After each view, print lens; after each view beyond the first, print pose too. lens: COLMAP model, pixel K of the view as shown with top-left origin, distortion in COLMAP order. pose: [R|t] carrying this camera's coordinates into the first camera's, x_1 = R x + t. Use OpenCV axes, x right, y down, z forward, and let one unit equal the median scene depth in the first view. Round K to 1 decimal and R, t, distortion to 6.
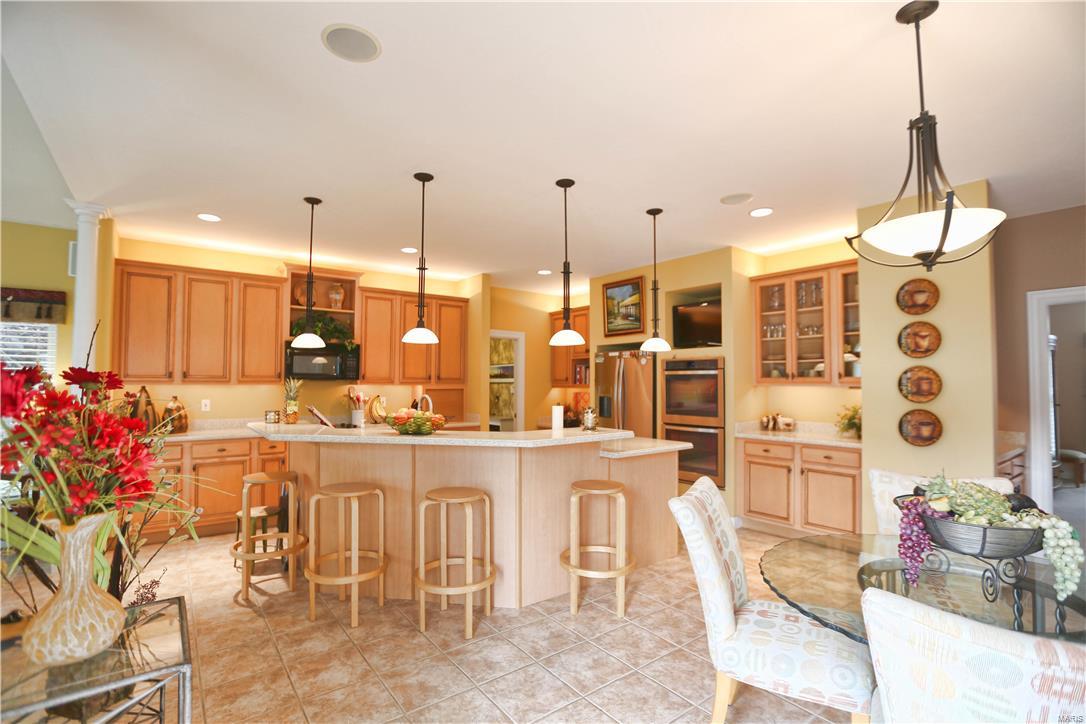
lens RADIAL K [[507.7, 0, 531.2], [0, 507.7, 365.3], [0, 0, 1]] dist [-0.048892, 0.016745]
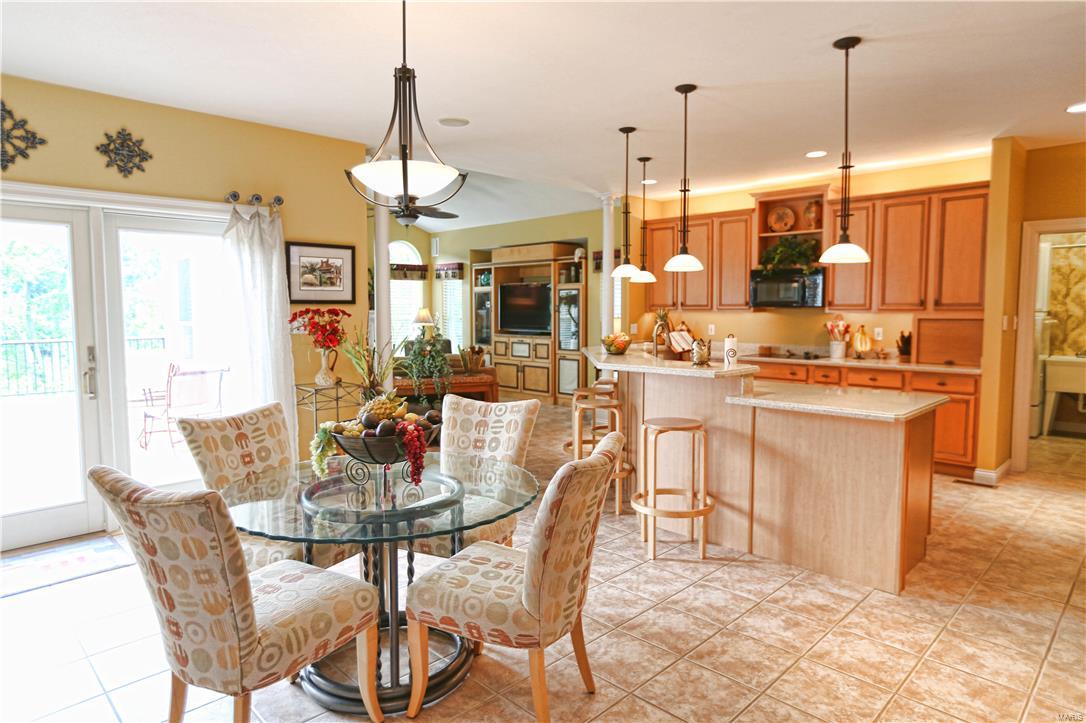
lens RADIAL K [[641.7, 0, 546.4], [0, 641.7, 357.0], [0, 0, 1]] dist [0.003937, 0.004504]
pose [[0.156787, 0.072373, -0.984977, 0.789774], [0.038239, 0.996119, 0.079278, 0.008809], [0.986892, -0.050094, 0.153411, 0.378673]]
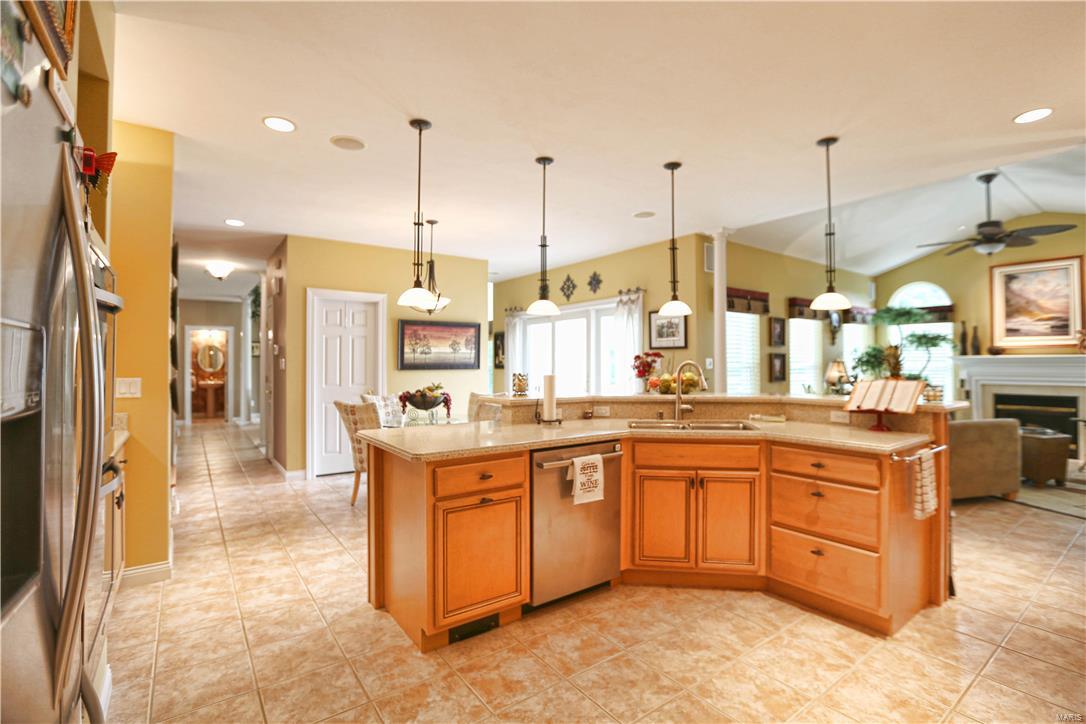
lens RADIAL K [[507.7, 0, 548.1], [0, 507.7, 370.3], [0, 0, 1]] dist [-0.048892, 0.016745]
pose [[-0.999971, 0.003036, 0.007046, 0.036776], [0.002914, 0.999846, -0.017325, 0.061351], [-0.007098, -0.017304, -0.999825, 1.356213]]
